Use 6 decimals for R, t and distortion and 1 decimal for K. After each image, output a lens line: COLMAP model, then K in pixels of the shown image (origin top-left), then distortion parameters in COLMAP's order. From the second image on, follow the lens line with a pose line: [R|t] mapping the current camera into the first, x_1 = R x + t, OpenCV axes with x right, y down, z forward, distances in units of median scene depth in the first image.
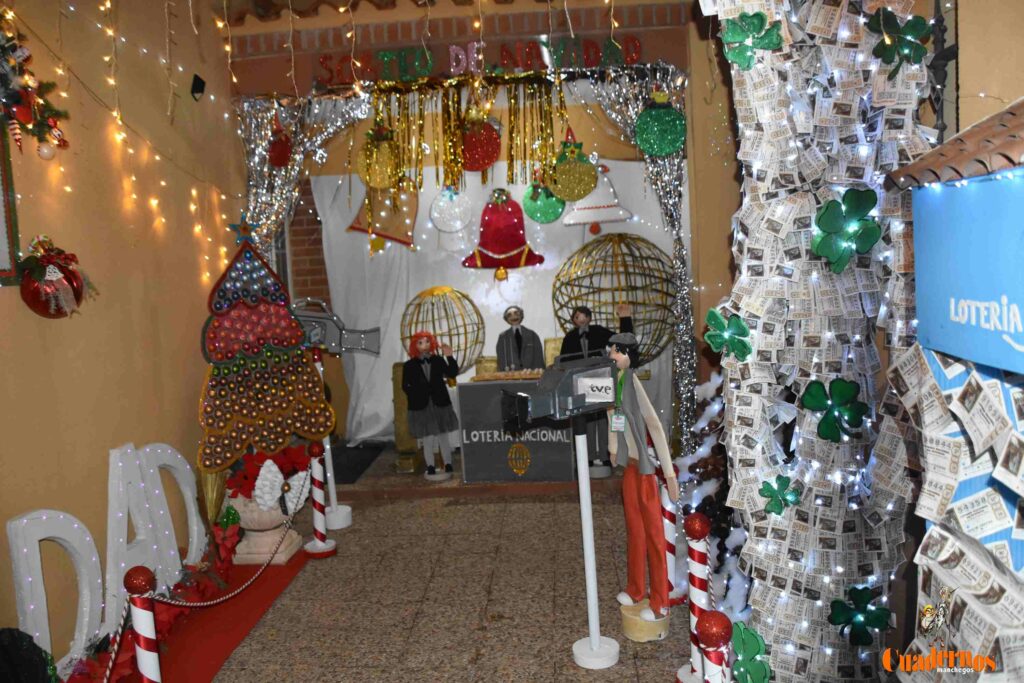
lens RADIAL K [[810.7, 0, 511.2], [0, 810.7, 333.5], [0, 0, 1]] dist [-0.160045, 0.120226]
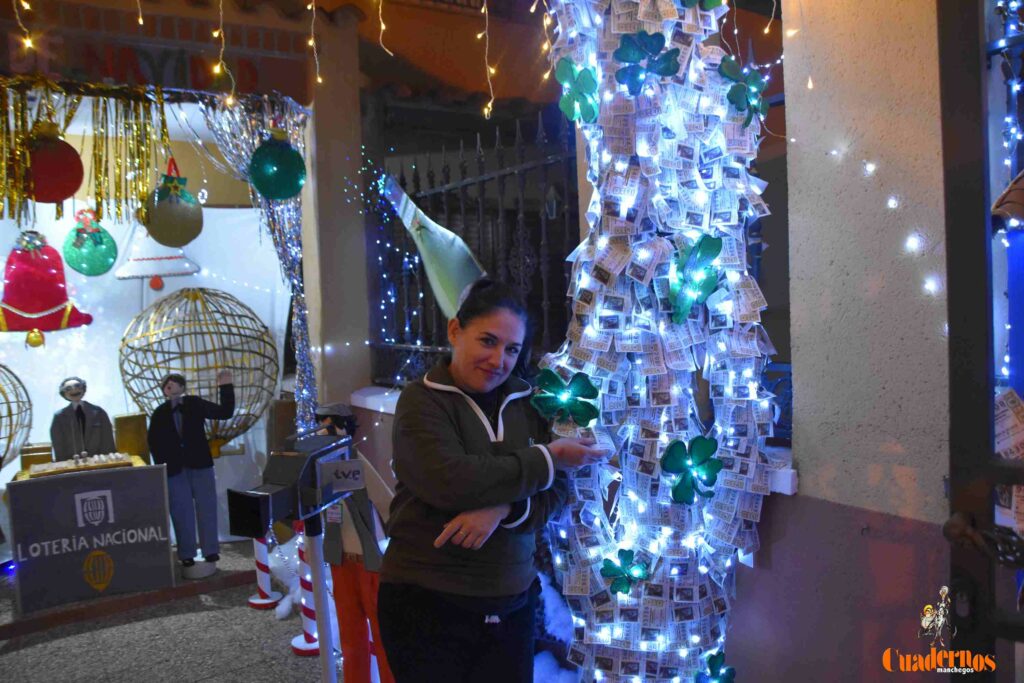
lens RADIAL K [[810.7, 0, 509.5], [0, 810.7, 340.7], [0, 0, 1]] dist [-0.160045, 0.120226]
pose [[0.796044, -0.015496, 0.605040, -0.128250], [0.056643, 0.997192, -0.048985, -0.008342], [-0.602582, 0.073266, 0.794687, 0.141202]]
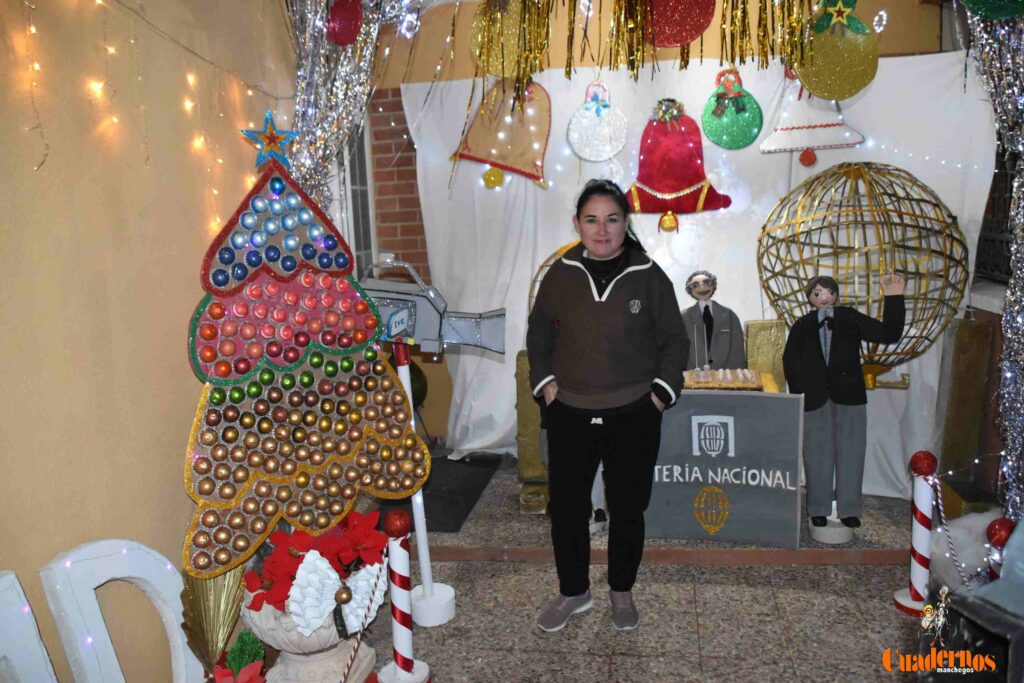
lens RADIAL K [[810.7, 0, 517.8], [0, 810.7, 334.2], [0, 0, 1]] dist [-0.160045, 0.120226]
pose [[0.993280, 0.021230, -0.113773, -0.075972], [-0.013493, 0.997570, 0.068345, -0.027487], [0.114947, -0.066351, 0.991153, 0.361033]]
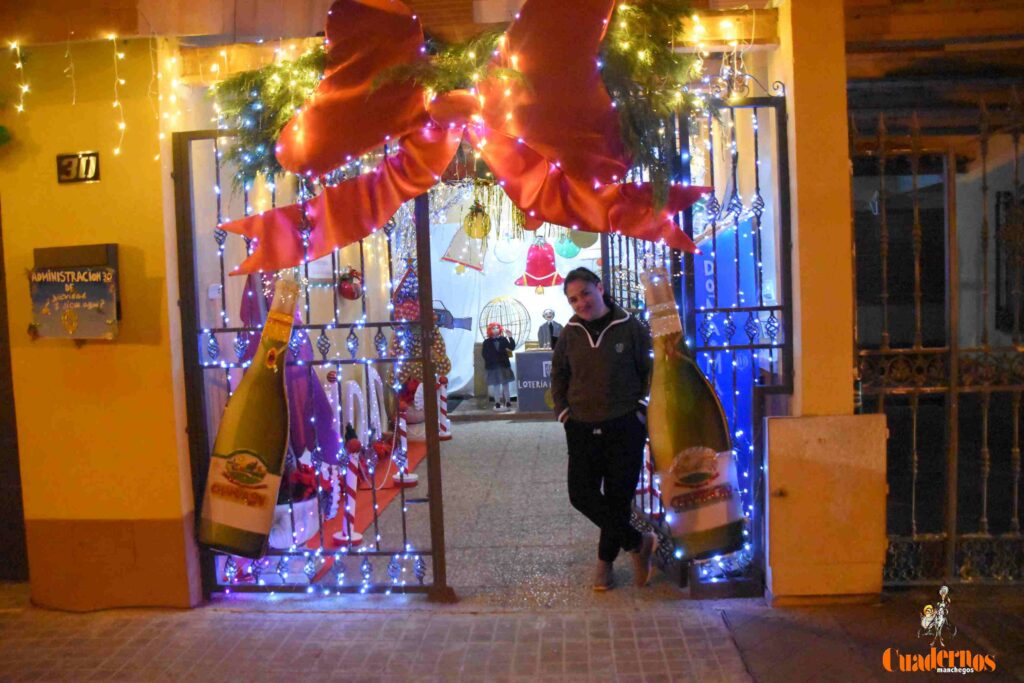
lens RADIAL K [[810.7, 0, 508.2], [0, 810.7, 328.1], [0, 0, 1]] dist [-0.160045, 0.120226]
pose [[0.999565, 0.018876, -0.022642, -0.045099], [-0.019689, 0.999150, -0.036217, 0.073128], [0.021939, 0.036647, 0.999087, -0.710948]]
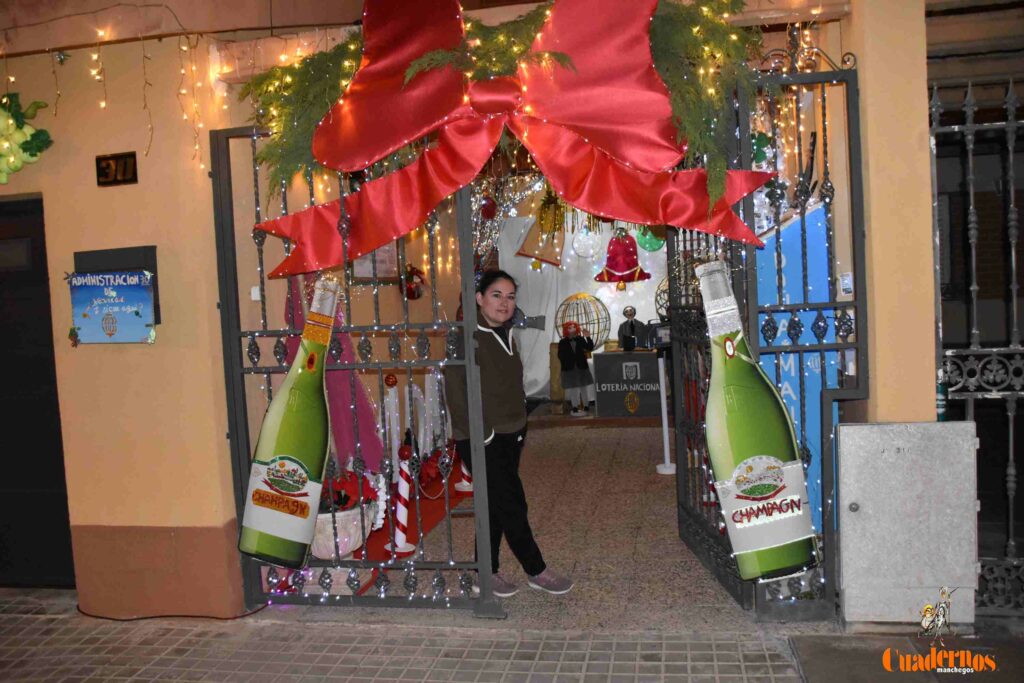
lens RADIAL K [[868.1, 0, 508.4], [0, 868.1, 334.6], [0, 0, 1]] dist [-0.116877, 0.075674]
pose [[0.990630, 0.011032, -0.136123, -0.000367], [-0.014621, 0.999571, -0.025397, 0.071341], [0.135785, 0.027149, 0.990366, -0.716826]]
